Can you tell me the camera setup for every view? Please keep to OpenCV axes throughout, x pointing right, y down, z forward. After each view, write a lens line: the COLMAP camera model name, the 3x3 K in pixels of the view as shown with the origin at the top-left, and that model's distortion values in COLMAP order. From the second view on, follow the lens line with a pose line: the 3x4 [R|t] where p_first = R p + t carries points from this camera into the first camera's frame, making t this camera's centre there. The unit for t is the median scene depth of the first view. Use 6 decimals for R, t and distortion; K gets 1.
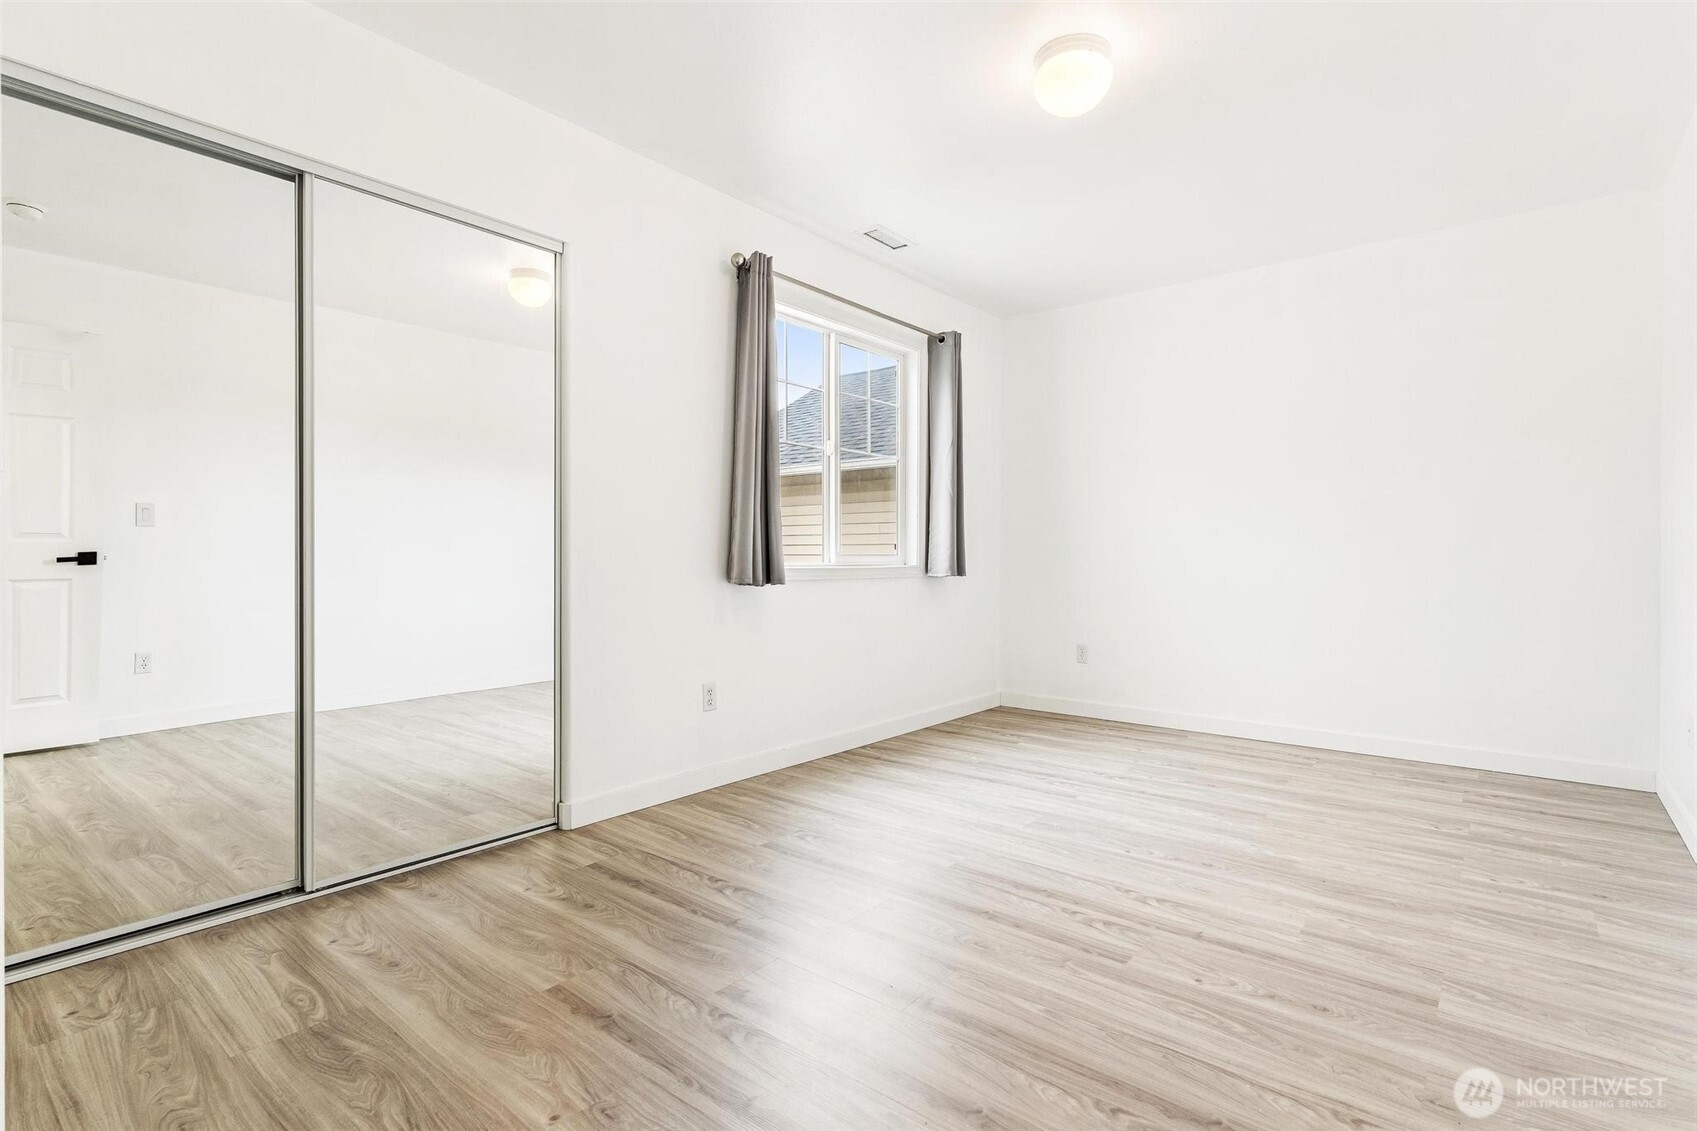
lens RADIAL K [[816.4, 0, 840.7], [0, 816.4, 564.2], [0, 0, 1]] dist [0.003509, -0.000724]
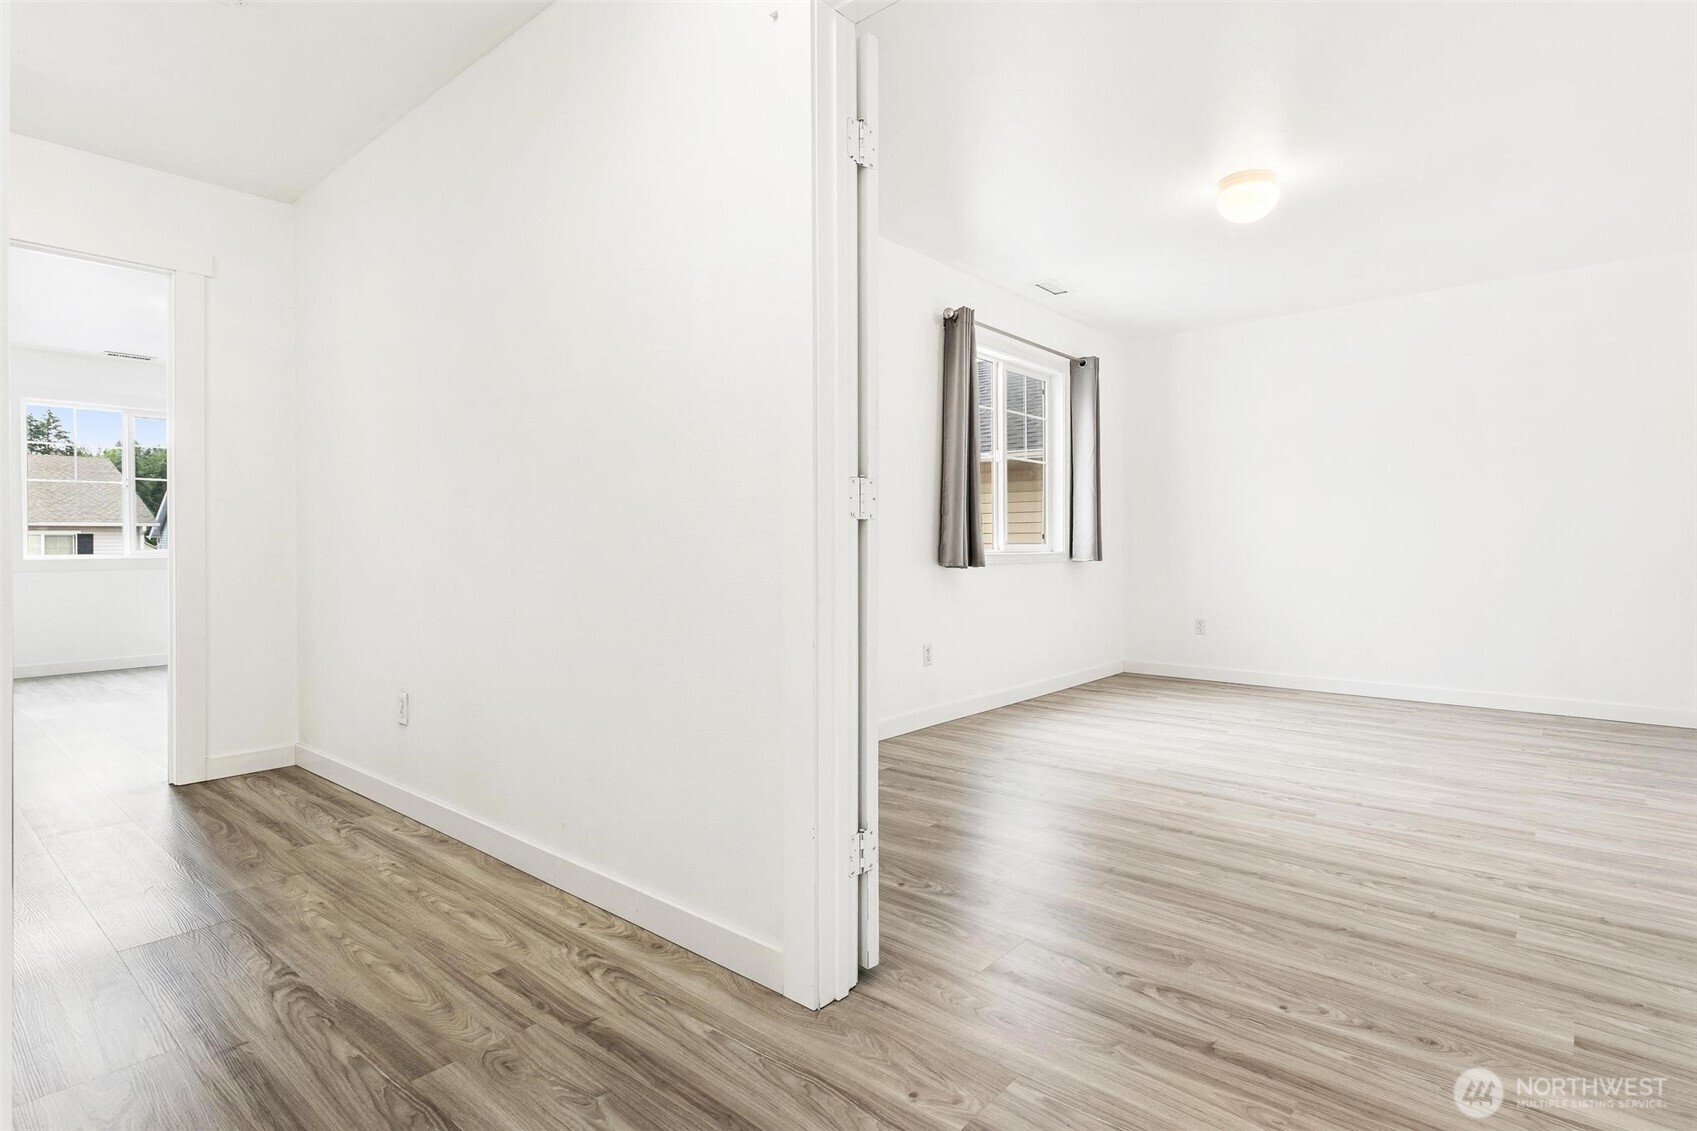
lens RADIAL K [[816.4, 0, 837.5], [0, 816.4, 550.3], [0, 0, 1]] dist [0.003509, -0.000724]
pose [[0.998821, -0.004306, -0.048348, -0.312434], [0.004132, 0.999985, -0.003715, 0.003762], [0.048363, 0.003511, 0.998824, -0.373450]]
